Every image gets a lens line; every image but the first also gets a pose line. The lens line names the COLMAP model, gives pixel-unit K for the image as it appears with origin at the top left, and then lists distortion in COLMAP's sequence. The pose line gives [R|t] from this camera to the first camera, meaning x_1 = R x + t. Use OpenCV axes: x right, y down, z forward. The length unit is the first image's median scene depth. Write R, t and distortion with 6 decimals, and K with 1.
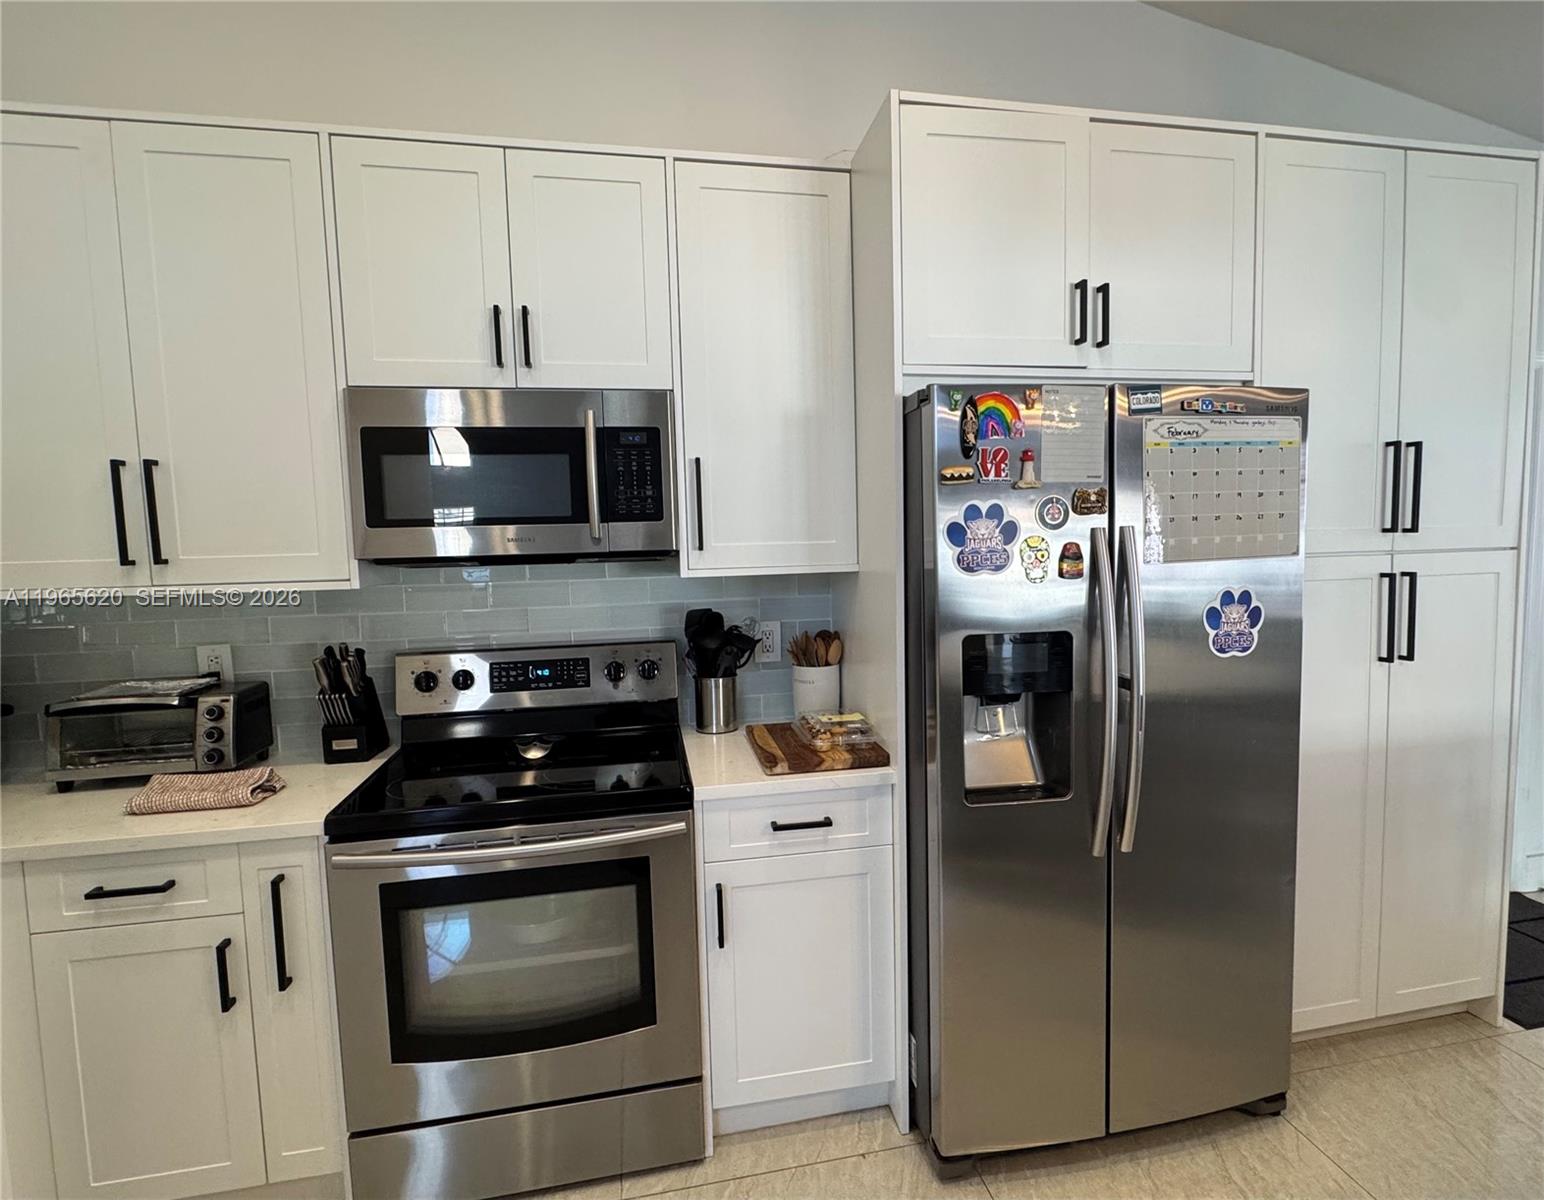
lens RADIAL K [[786.0, 0, 799.3], [0, 786.0, 605.0], [0, 0, 1]] dist [-0.003051, 0.001464]
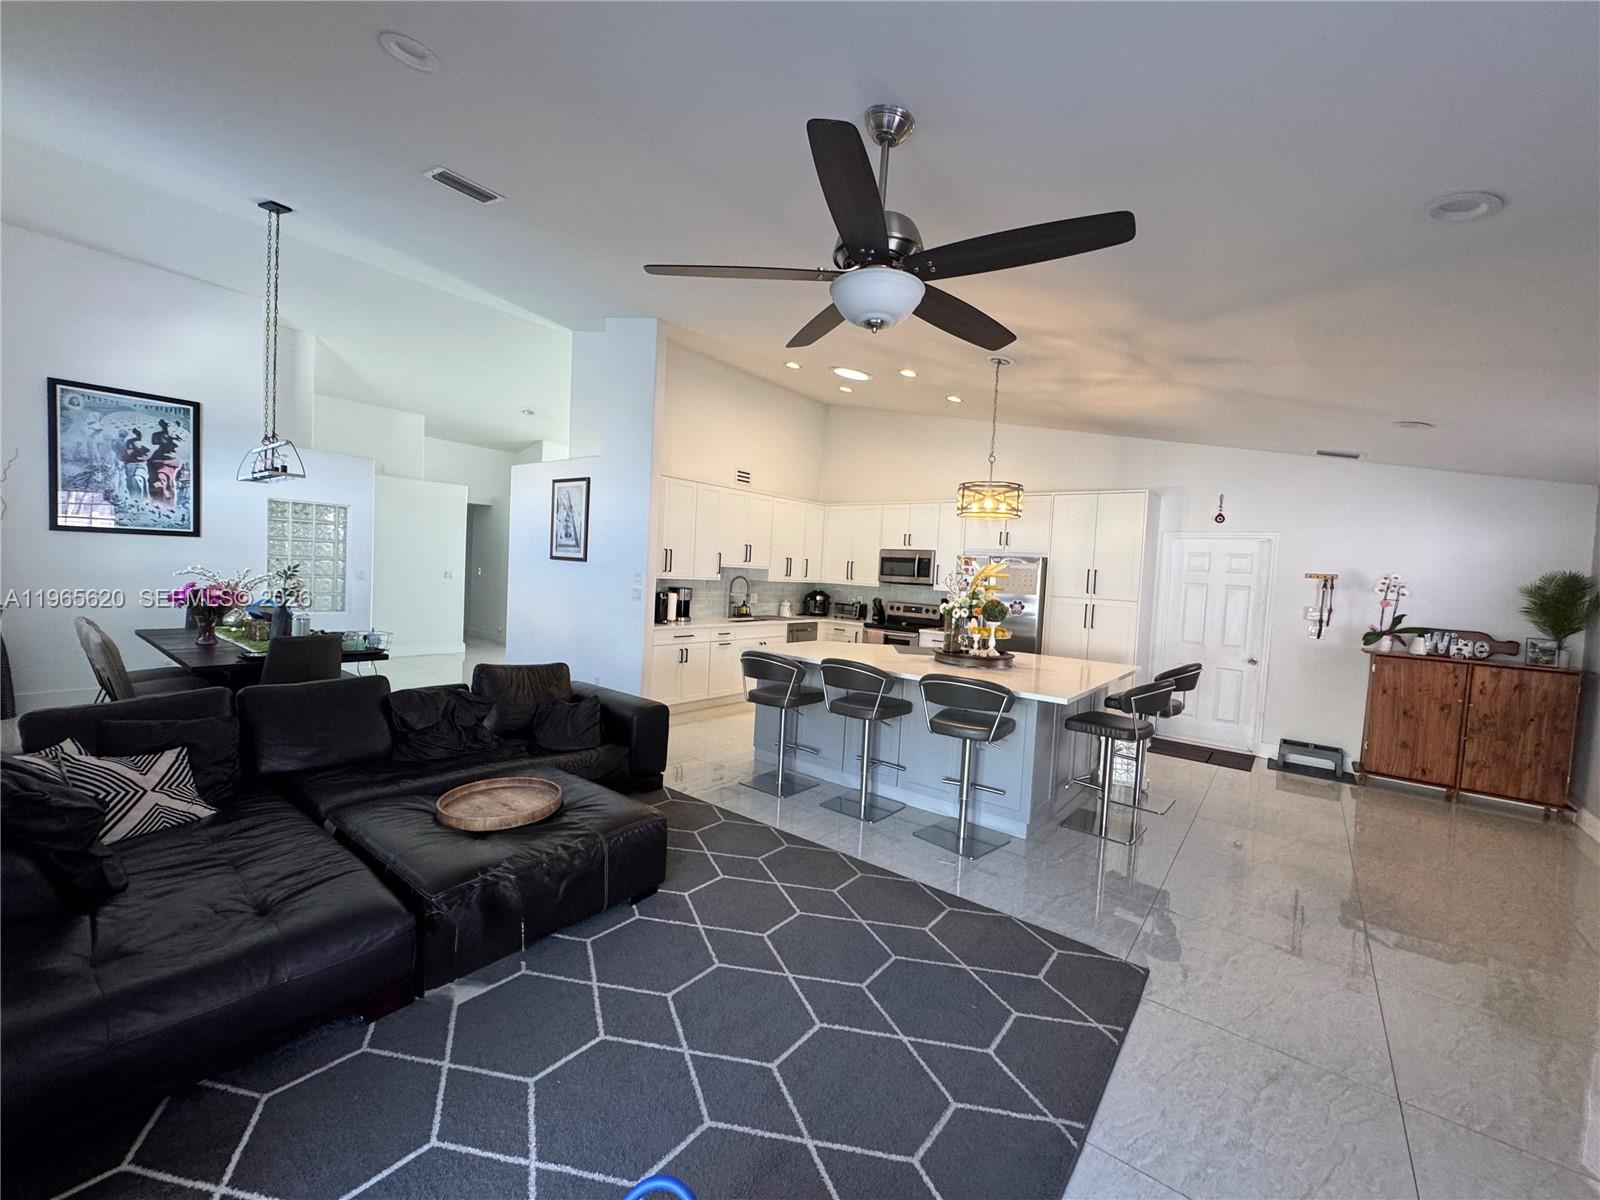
lens RADIAL K [[639.4, 0, 802.4], [0, 639.4, 604.0], [0, 0, 1]] dist [-0.001888, 0.000828]
pose [[0.649324, 0.096830, -0.754322, 2.389914], [-0.132342, 0.991115, 0.013306, 0.106780], [0.748909, 0.091189, 0.656369, -2.224853]]
